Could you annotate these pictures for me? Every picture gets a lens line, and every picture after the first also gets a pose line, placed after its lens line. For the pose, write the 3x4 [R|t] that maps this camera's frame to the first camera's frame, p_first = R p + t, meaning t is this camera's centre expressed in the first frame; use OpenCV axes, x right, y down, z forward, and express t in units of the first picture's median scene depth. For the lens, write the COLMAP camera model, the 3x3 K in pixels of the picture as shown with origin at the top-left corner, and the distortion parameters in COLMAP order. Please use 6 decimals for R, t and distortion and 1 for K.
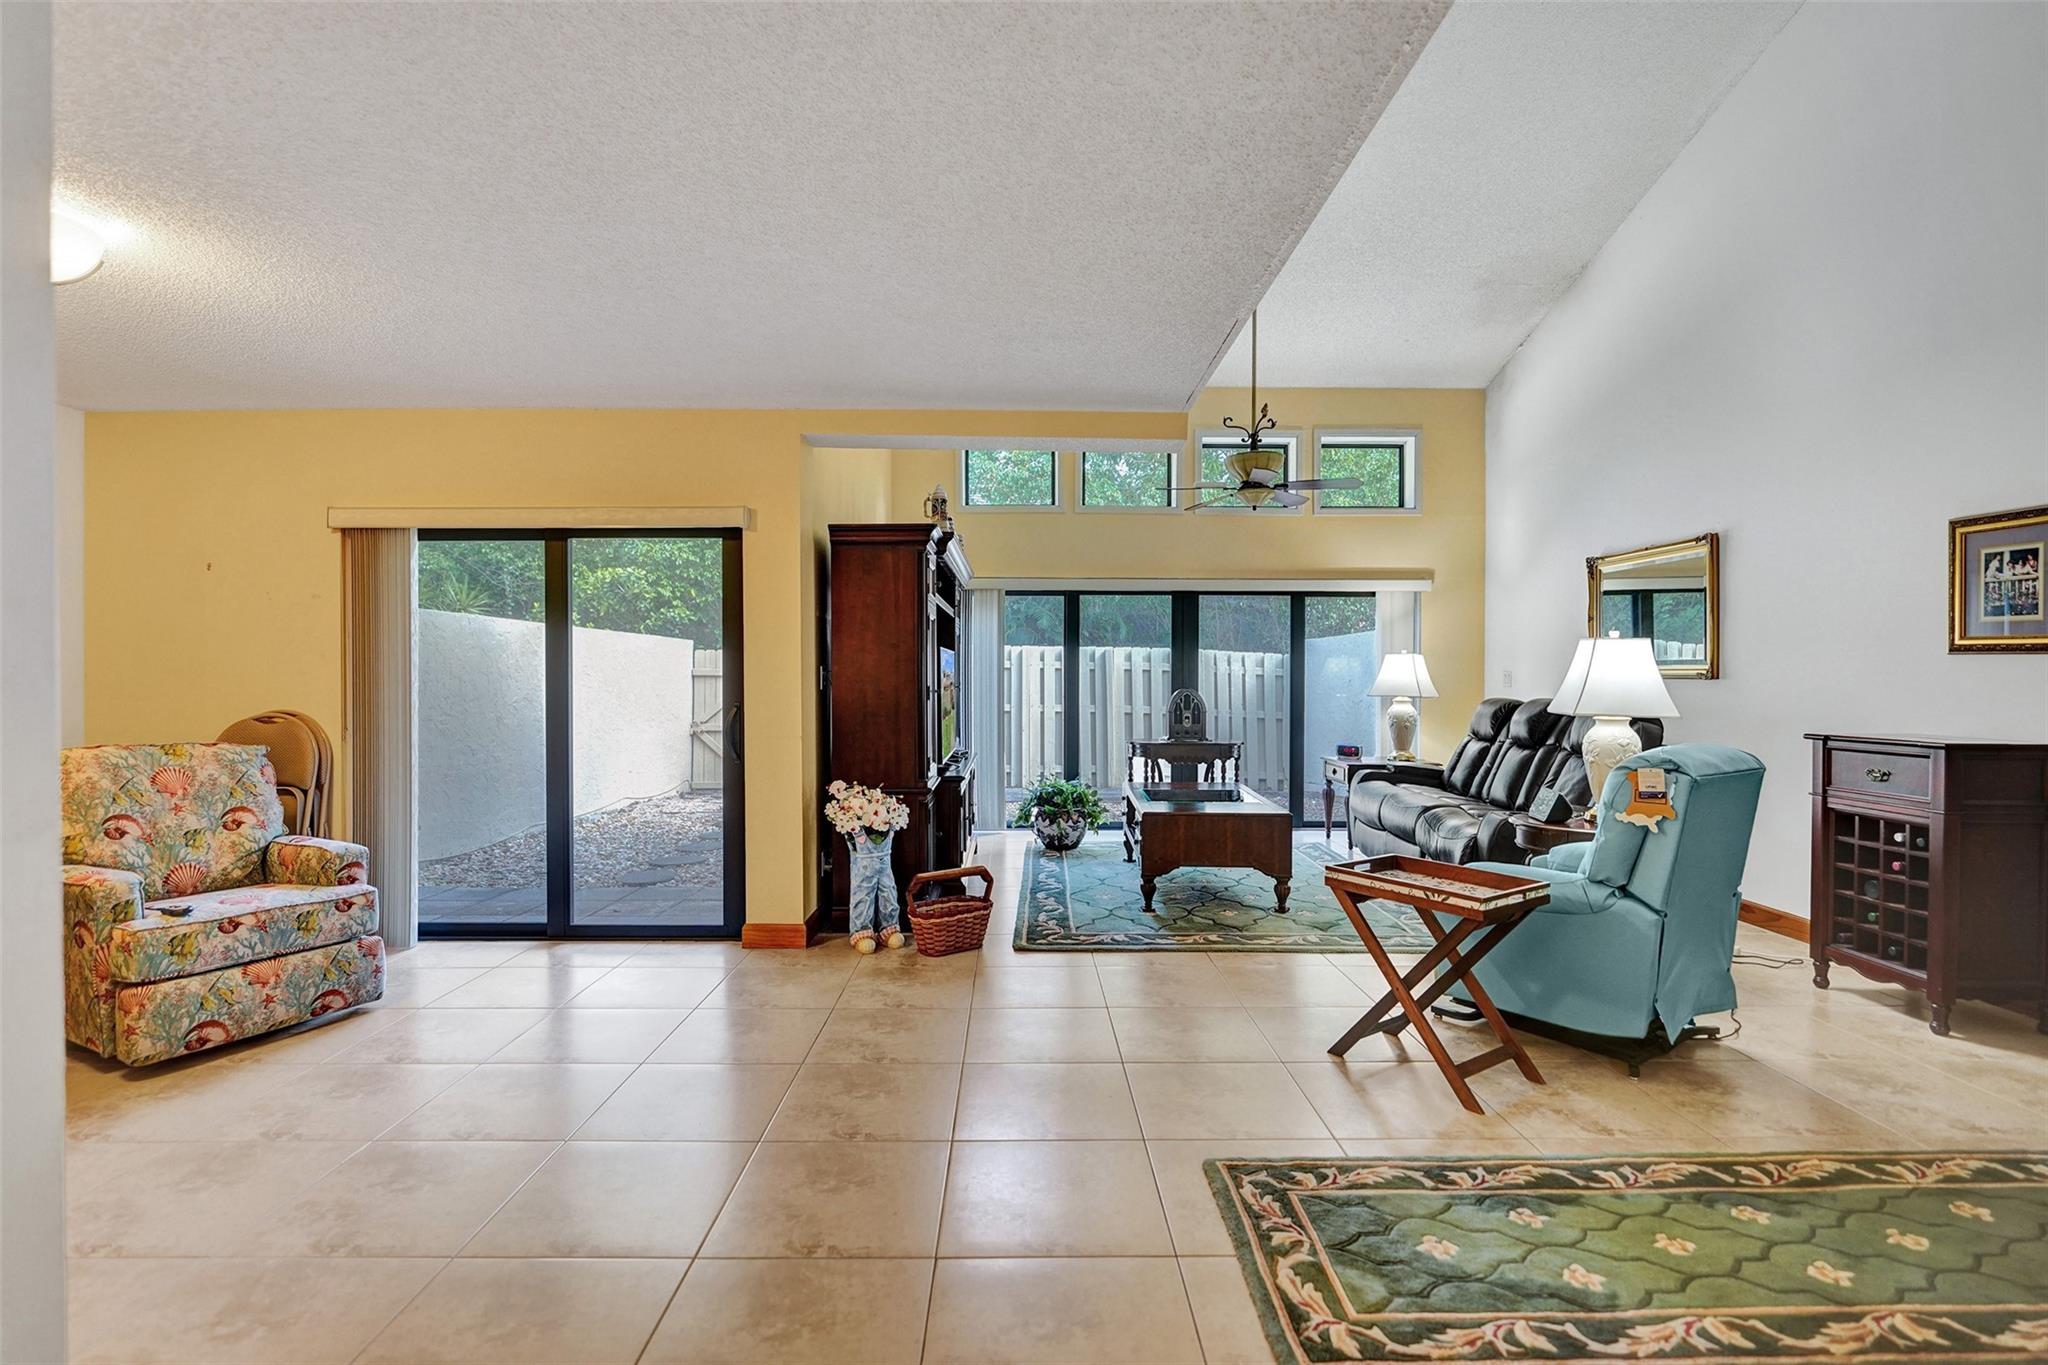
lens RADIAL K [[970.2, 0, 1012.5], [0, 970.2, 690.7], [0, 0, 1]] dist [-0.002571, 0.000000]
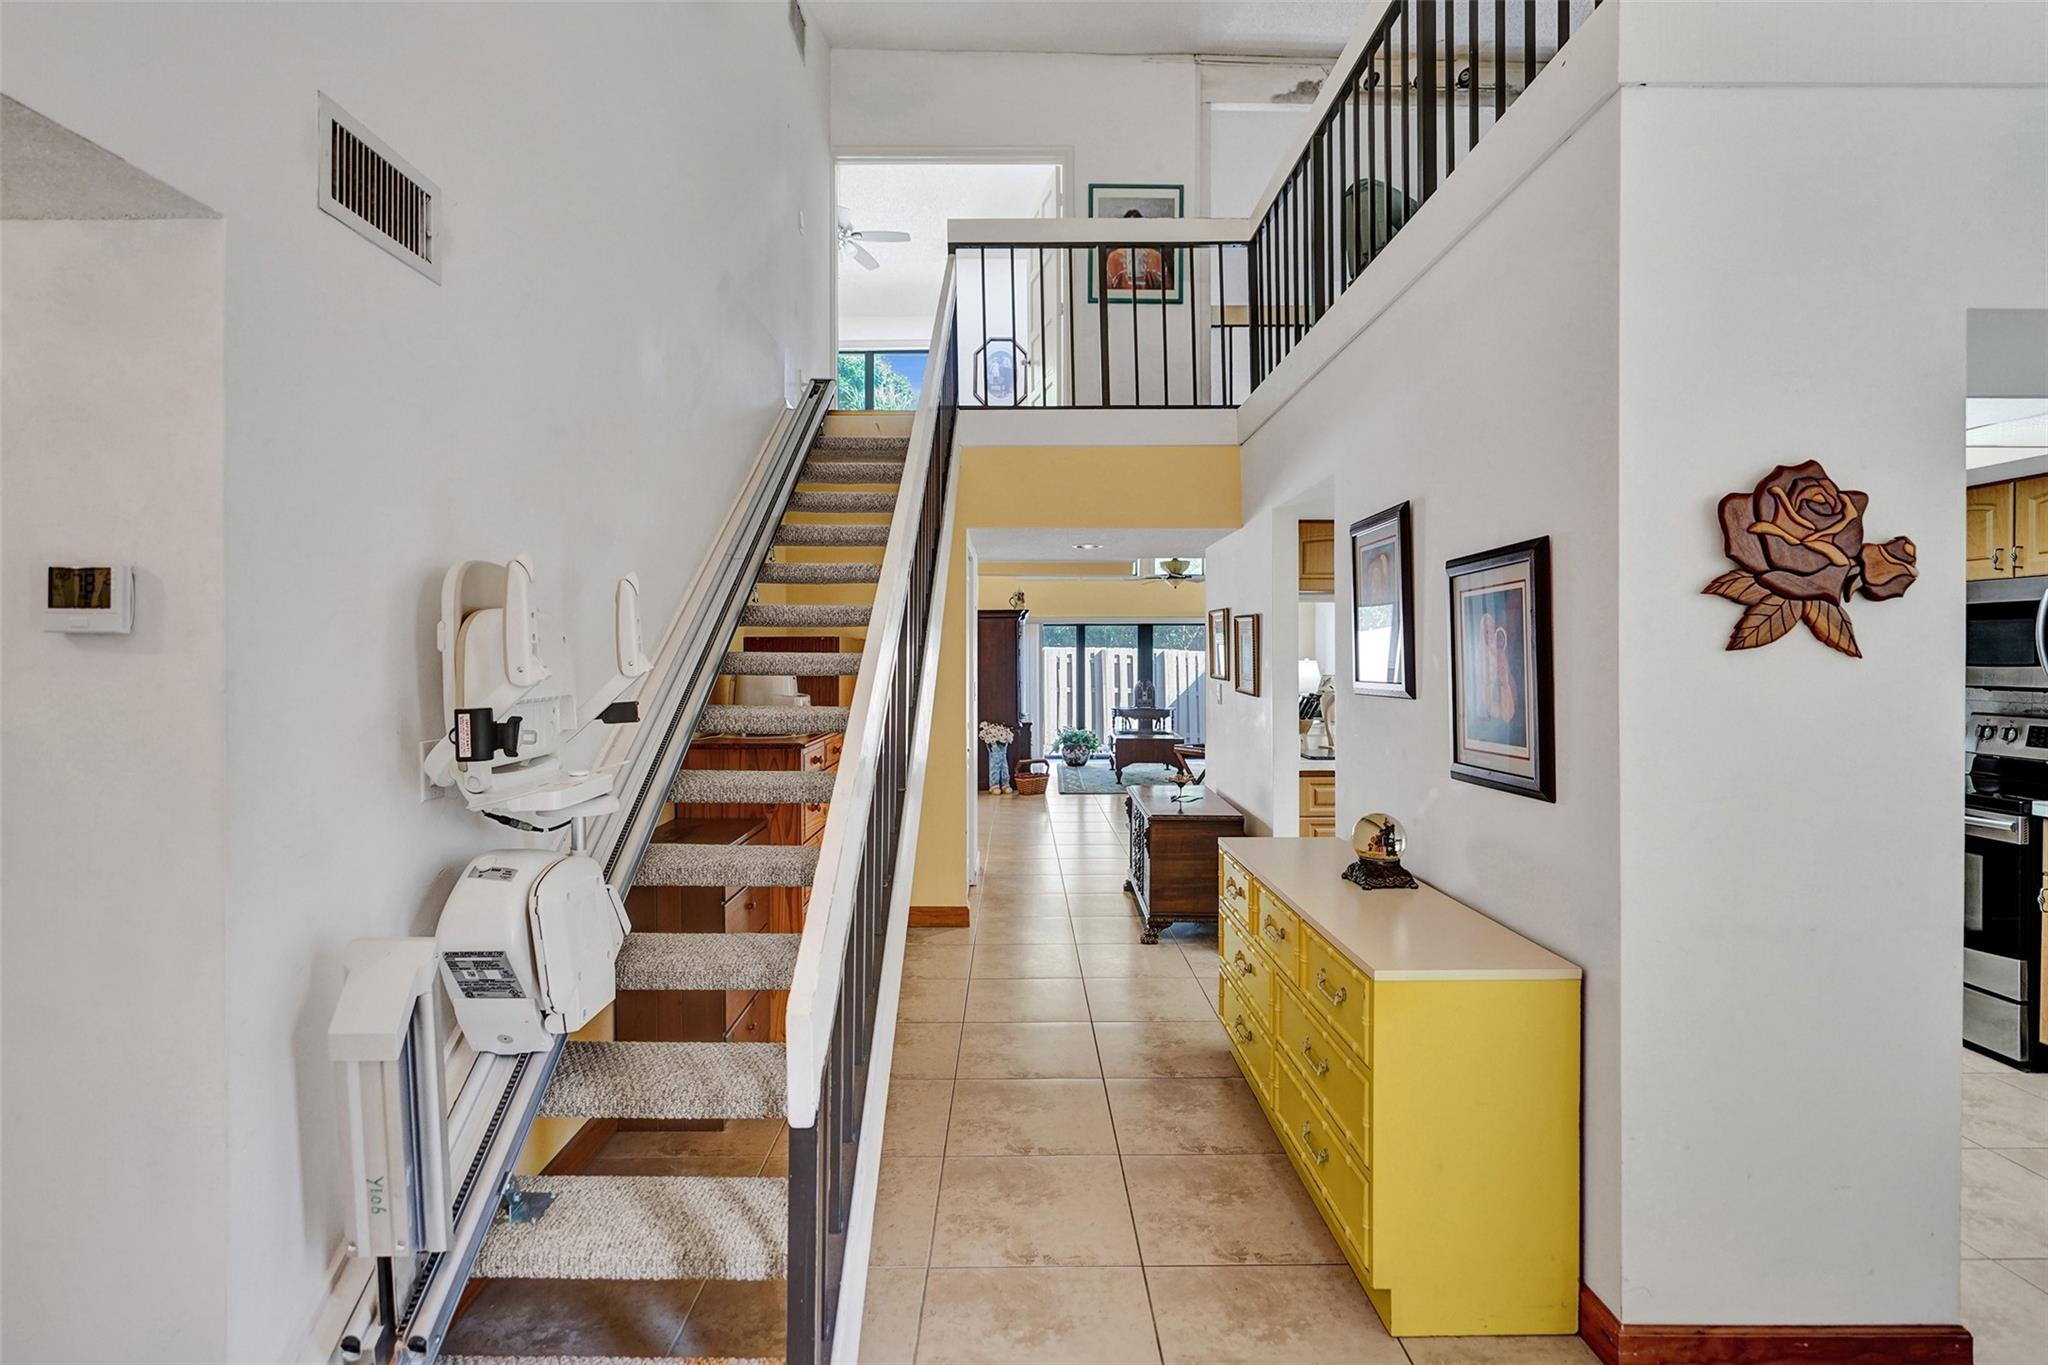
lens RADIAL K [[970.2, 0, 1023.6], [0, 970.2, 668.4], [0, 0, 1]] dist [-0.002571, 0.000000]
pose [[0.999955, -0.003549, 0.008748, -0.105912], [0.003554, 0.999994, -0.000605, -0.035534], [-0.008746, 0.000636, 0.999962, -1.363061]]
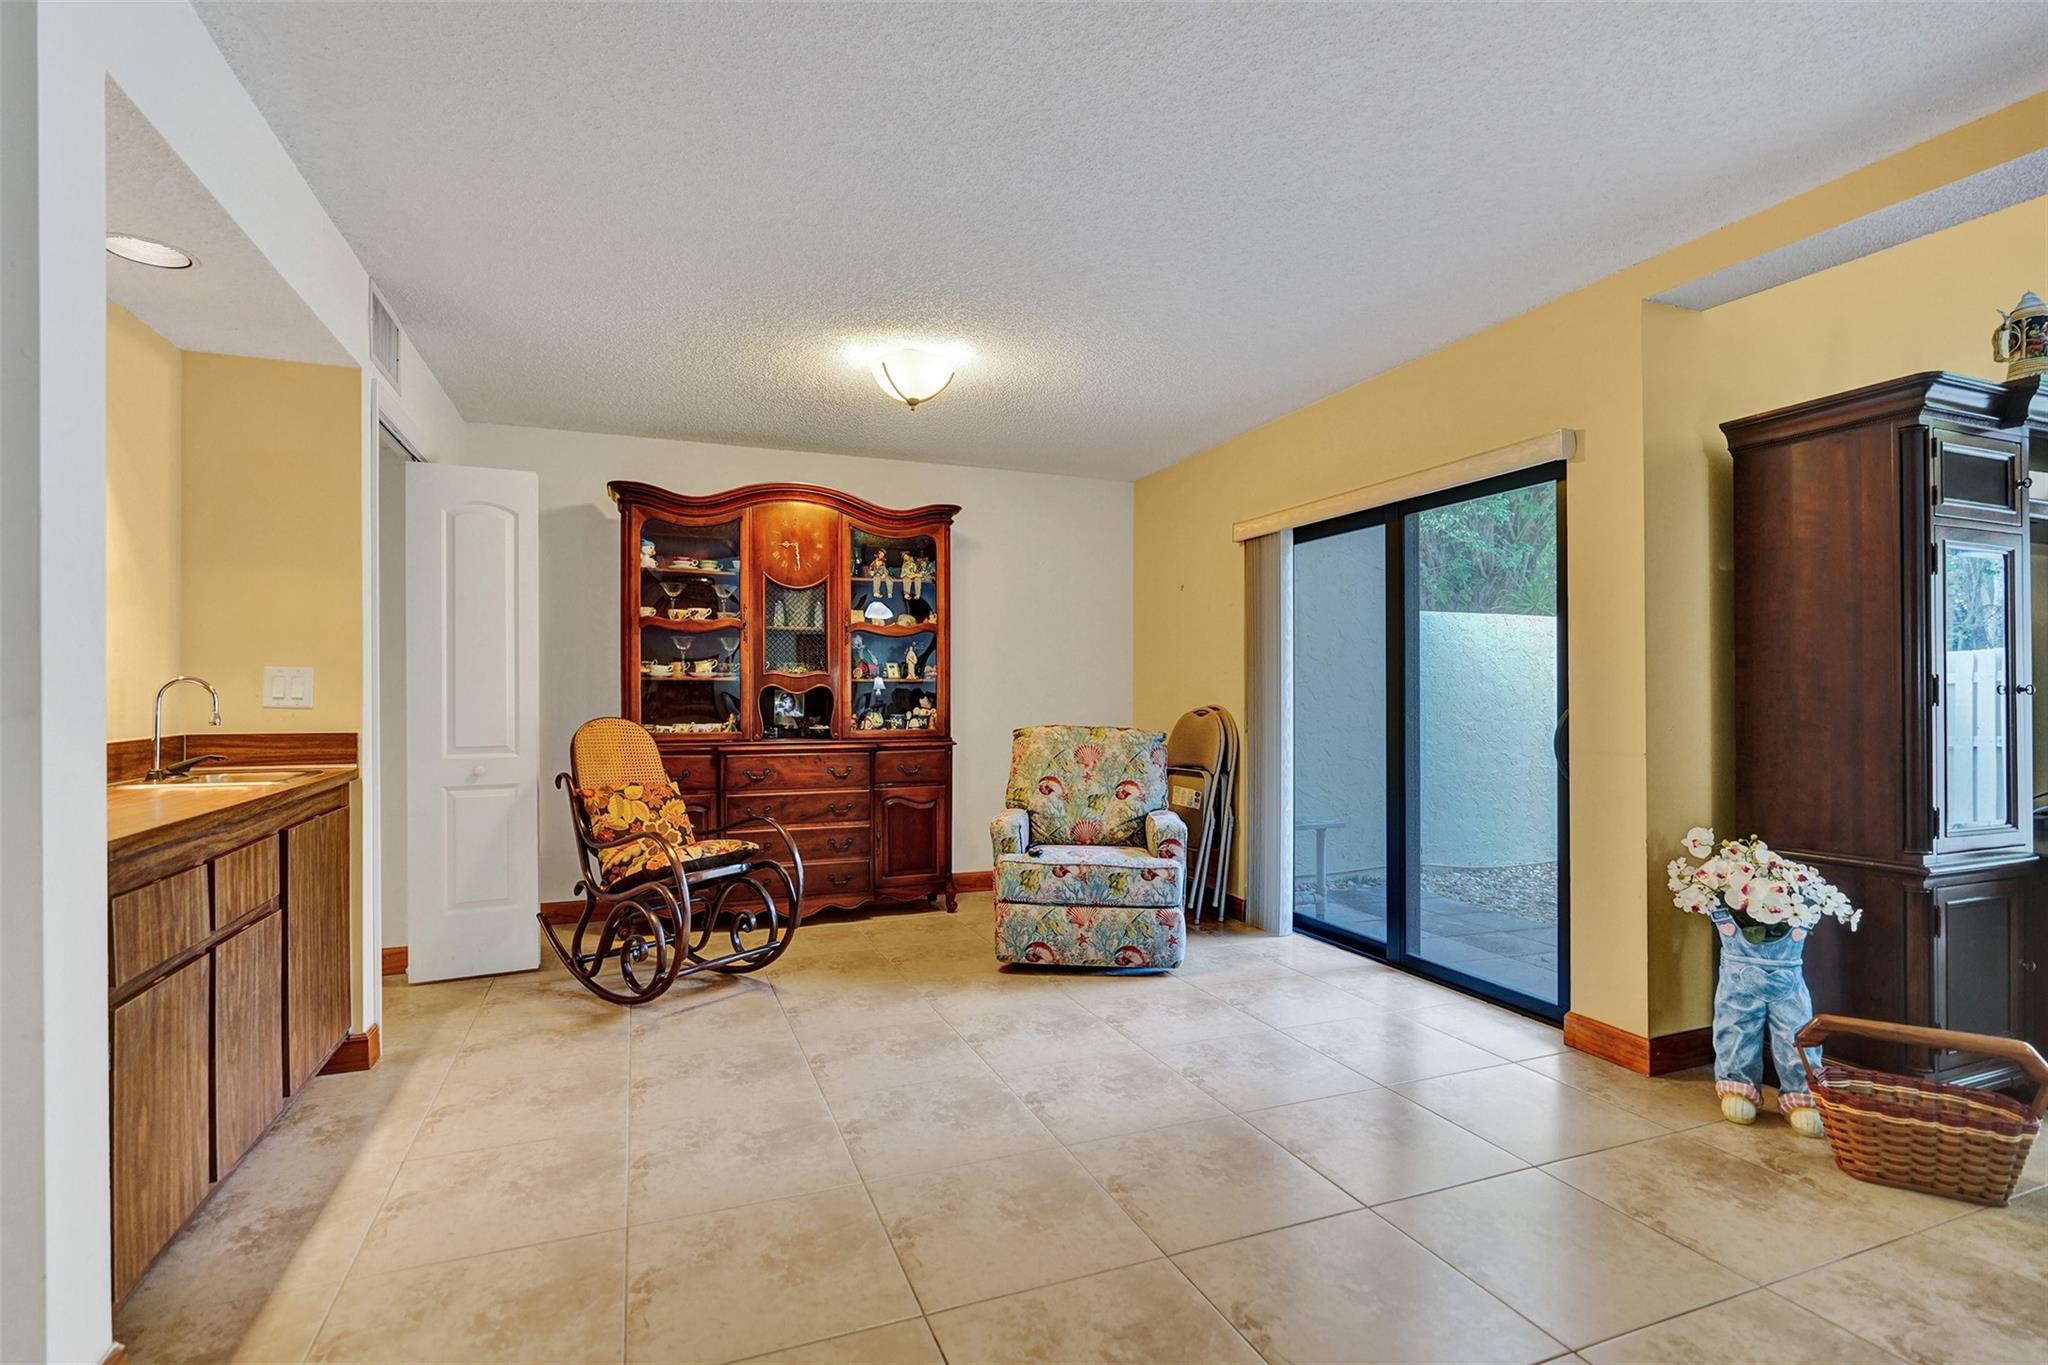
lens RADIAL K [[970.2, 0, 1010.5], [0, 970.2, 690.8], [0, 0, 1]] dist [-0.002571, 0.000000]
pose [[0.360981, 0.000278, -0.932573, 0.248548], [-0.010586, 0.999937, -0.003800, 0.011073], [0.932513, 0.011244, 0.360961, 0.360206]]
